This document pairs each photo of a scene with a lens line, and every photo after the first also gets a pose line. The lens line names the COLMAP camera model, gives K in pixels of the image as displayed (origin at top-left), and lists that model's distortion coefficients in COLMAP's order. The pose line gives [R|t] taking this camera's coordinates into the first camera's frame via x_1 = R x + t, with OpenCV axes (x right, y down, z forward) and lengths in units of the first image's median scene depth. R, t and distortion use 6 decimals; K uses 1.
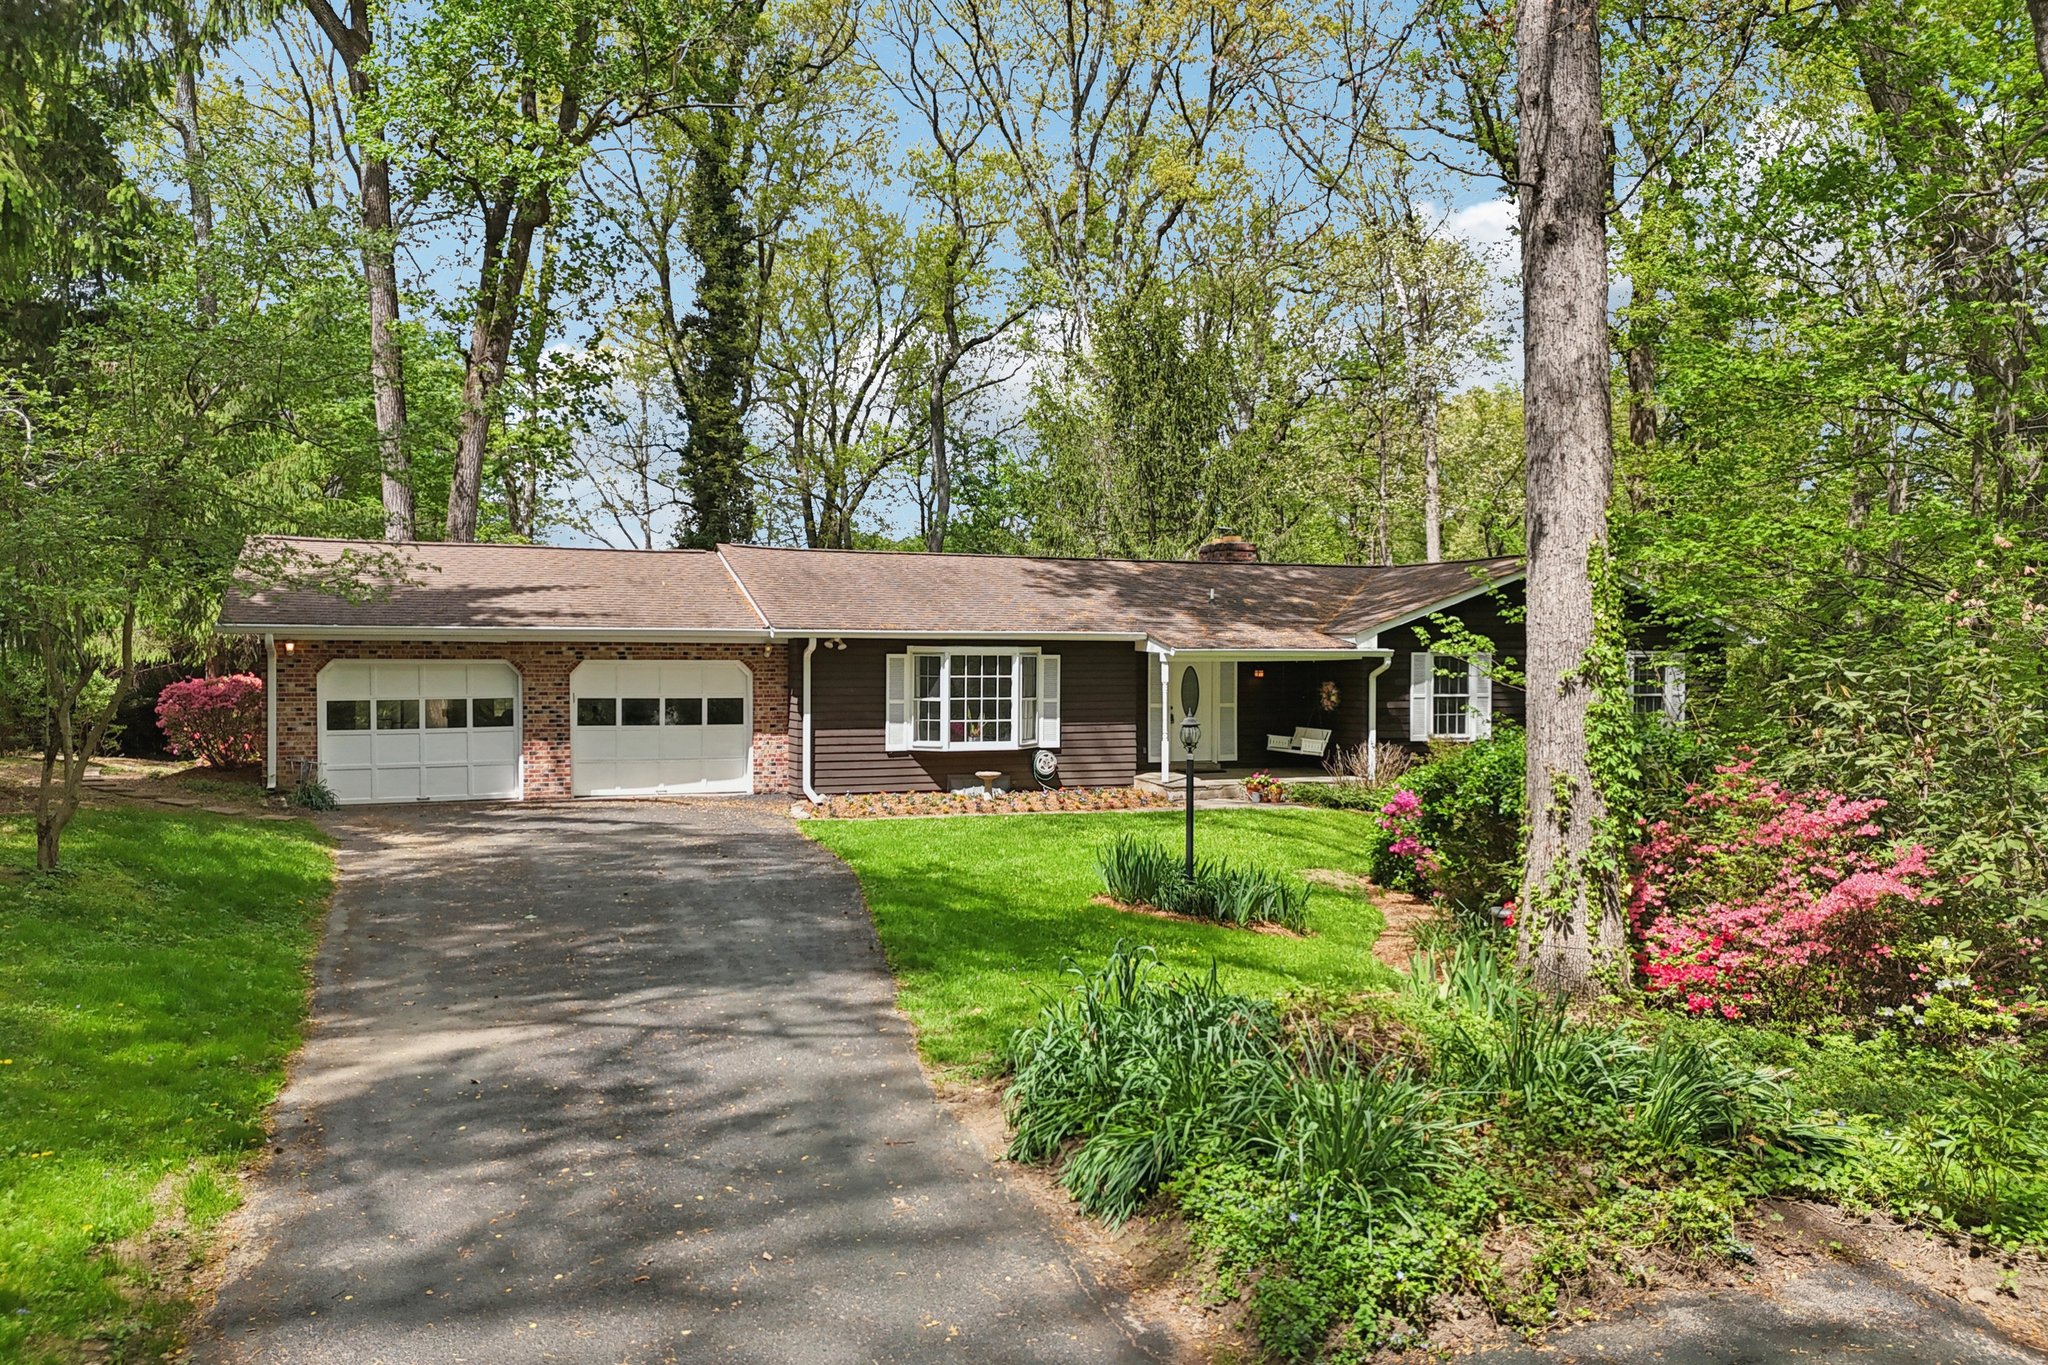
lens RADIAL K [[1527.8, 0, 1029.8], [0, 1527.8, 718.1], [0, 0, 1]] dist [0.054593, -0.005733]
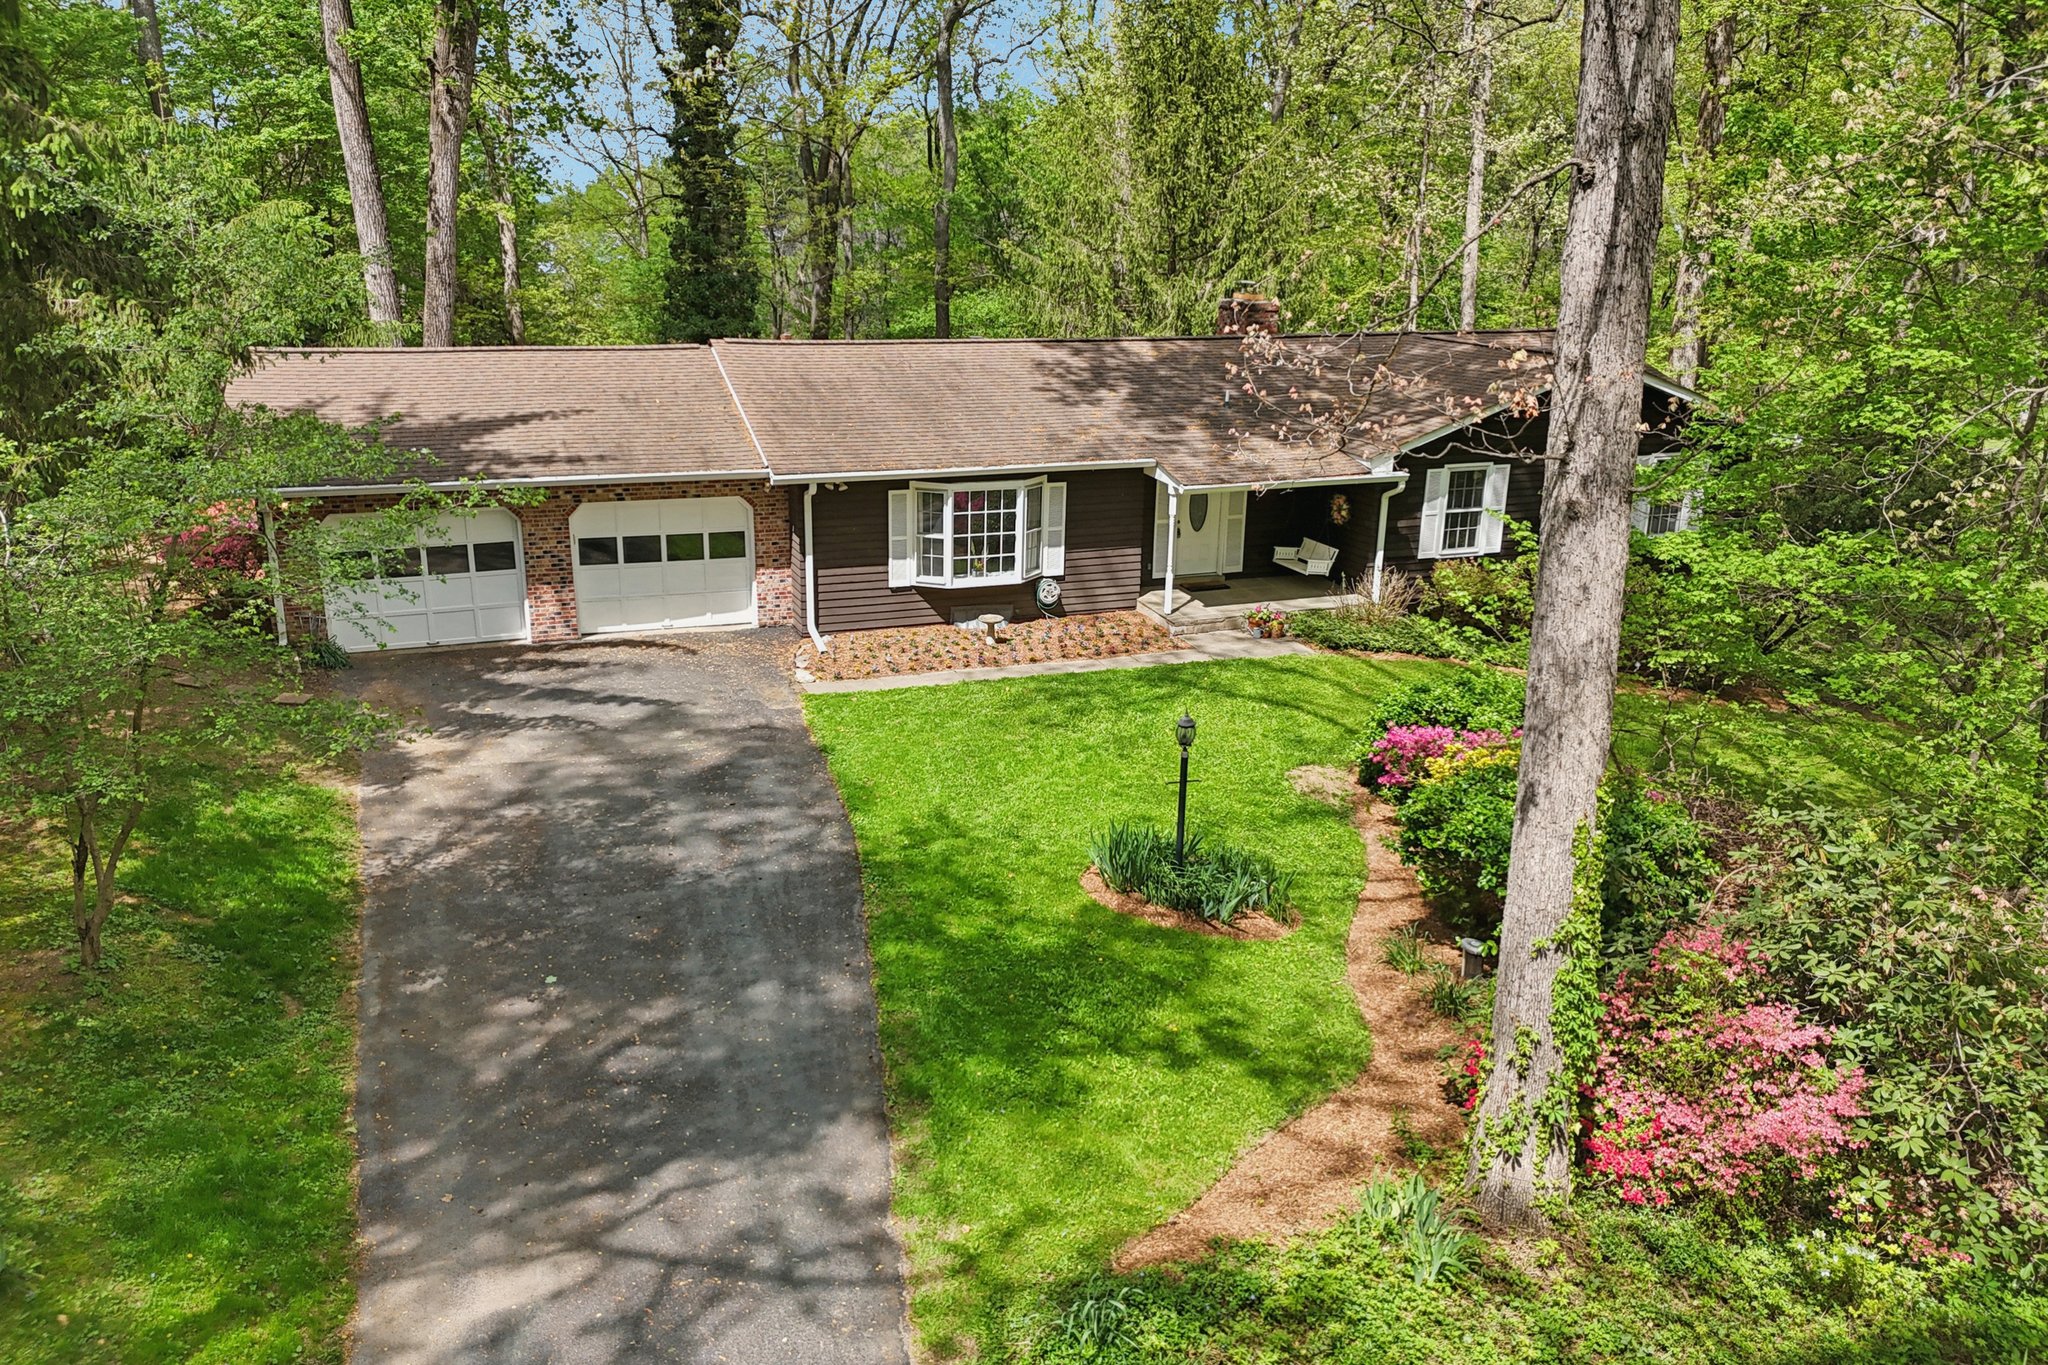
lens RADIAL K [[1534.4, 0, 1024.0], [0, 1534.4, 682.5], [0, 0, 1]] dist [0.043330, 0.001077]
pose [[0.999772, 0.019969, -0.007508, 0.002803], [-0.017058, 0.959606, 0.280829, -0.200580], [0.012812, -0.280637, 0.959729, 0.020981]]
